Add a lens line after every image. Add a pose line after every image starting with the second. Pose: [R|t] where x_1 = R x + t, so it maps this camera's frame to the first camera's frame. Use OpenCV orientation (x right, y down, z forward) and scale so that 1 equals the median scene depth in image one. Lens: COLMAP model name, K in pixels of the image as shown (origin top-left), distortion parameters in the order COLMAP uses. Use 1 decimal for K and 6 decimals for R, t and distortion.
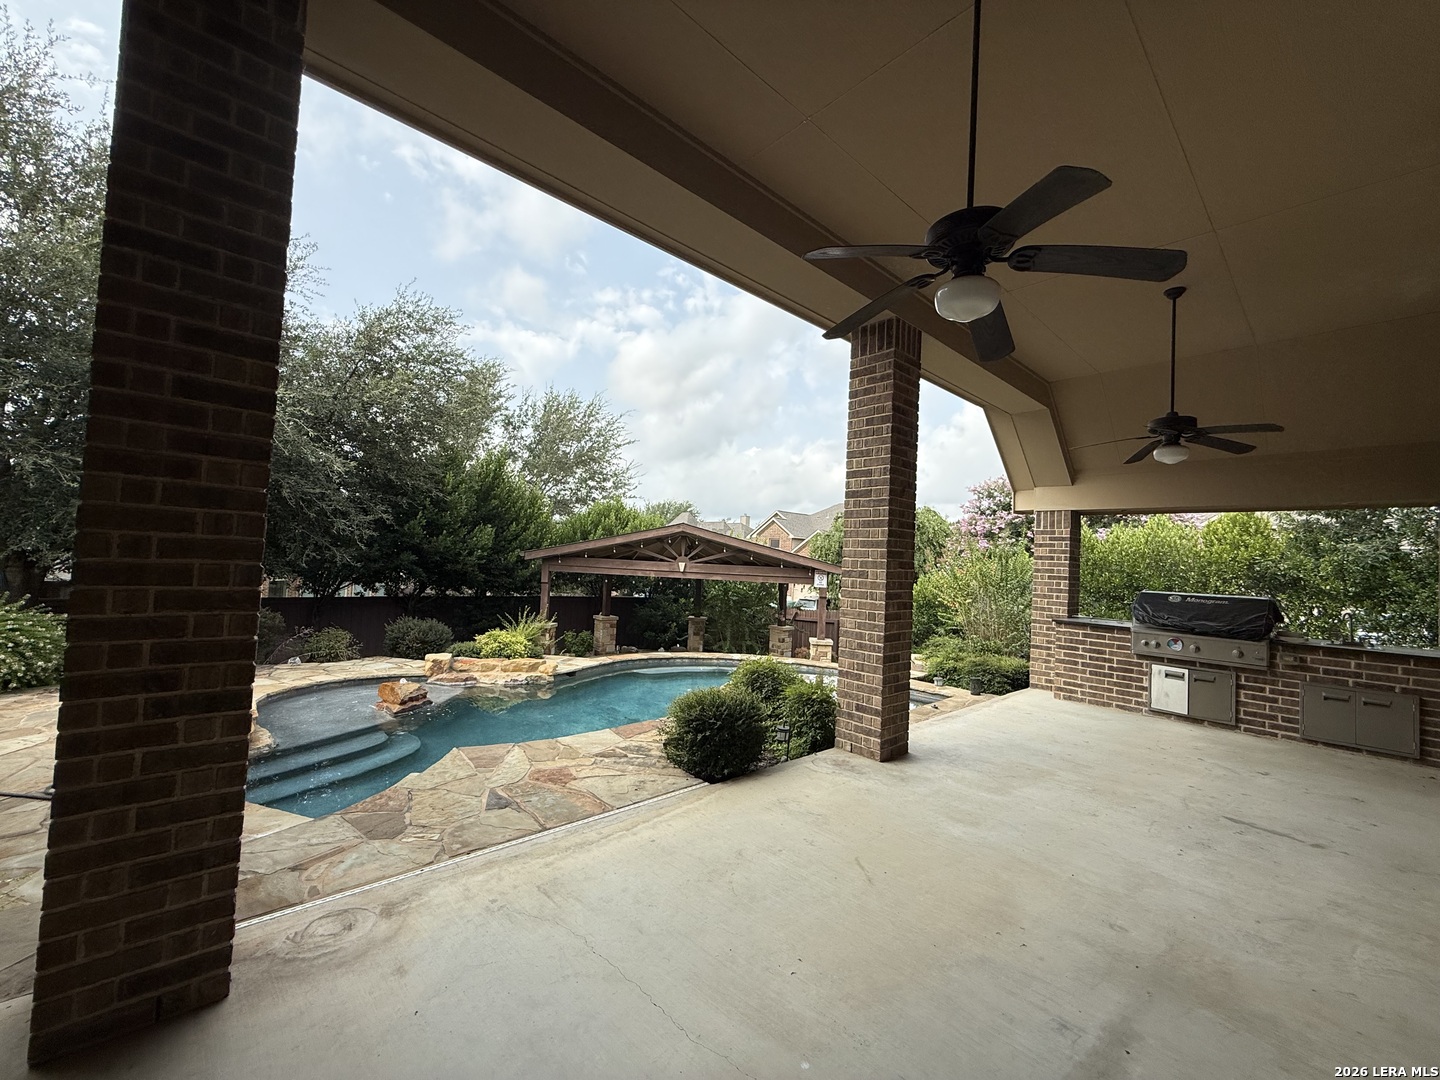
lens RADIAL K [[575.4, 0, 727.4], [0, 575.4, 541.0], [0, 0, 1]] dist [-0.006116, -0.000210]
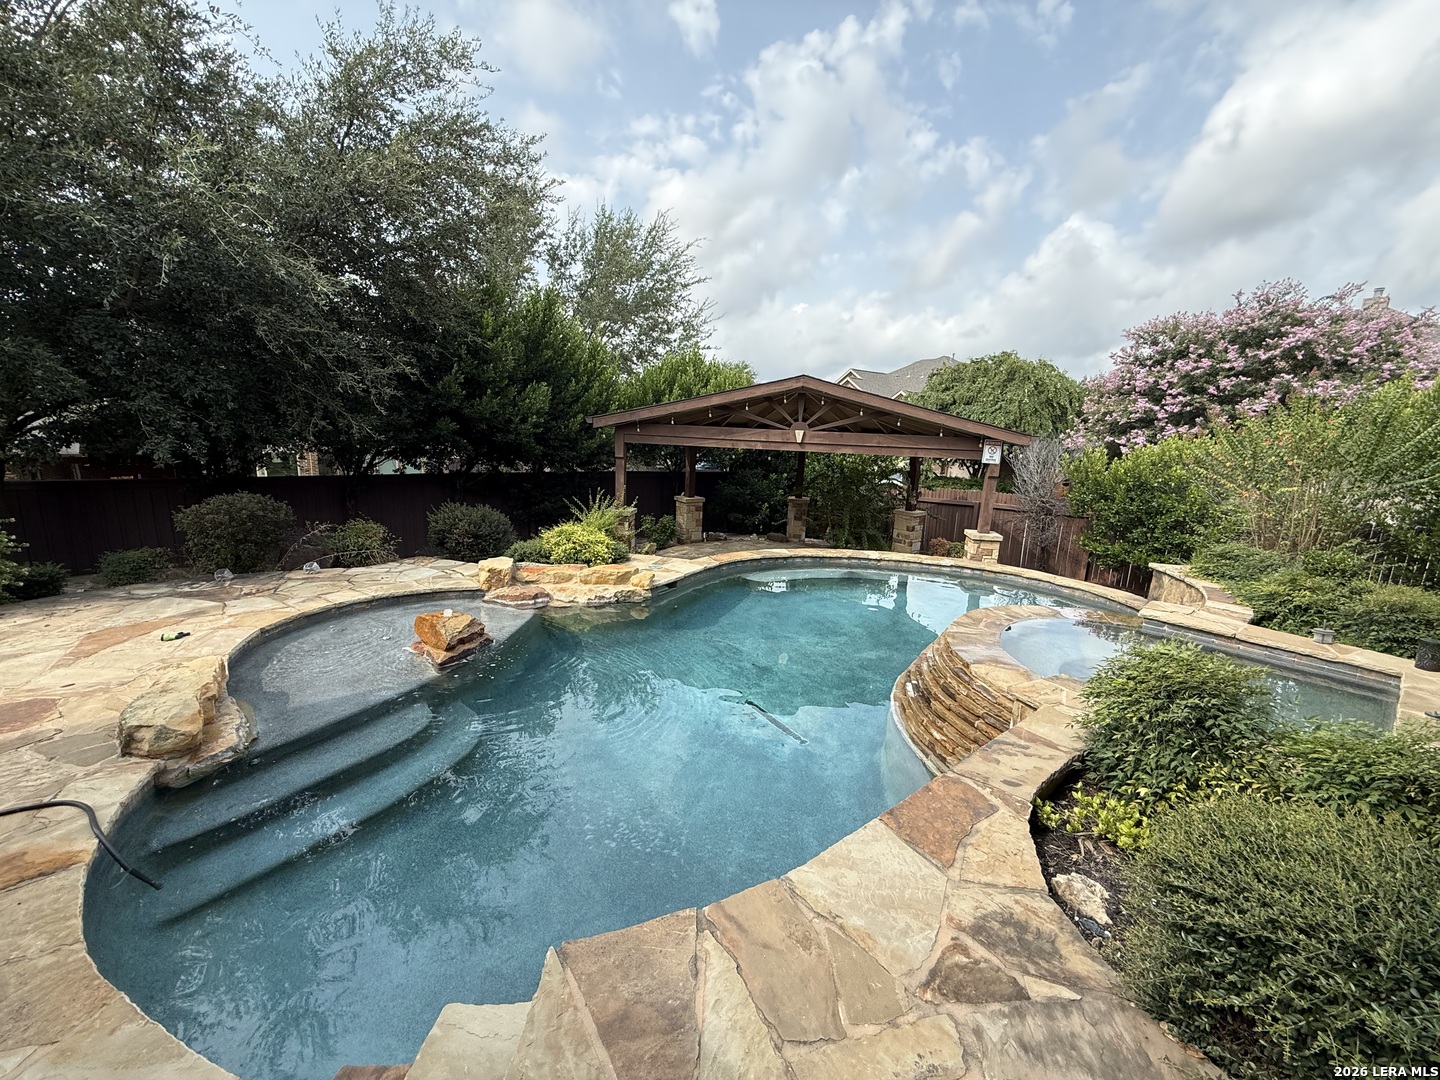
lens RADIAL K [[575.4, 0, 721.8], [0, 575.4, 533.7], [0, 0, 1]] dist [-0.006116, -0.000210]
pose [[0.996043, 0.009337, -0.088380, -0.107702], [0.009939, 0.976523, 0.215183, 0.006805], [0.088314, -0.215210, 0.972566, 0.227840]]
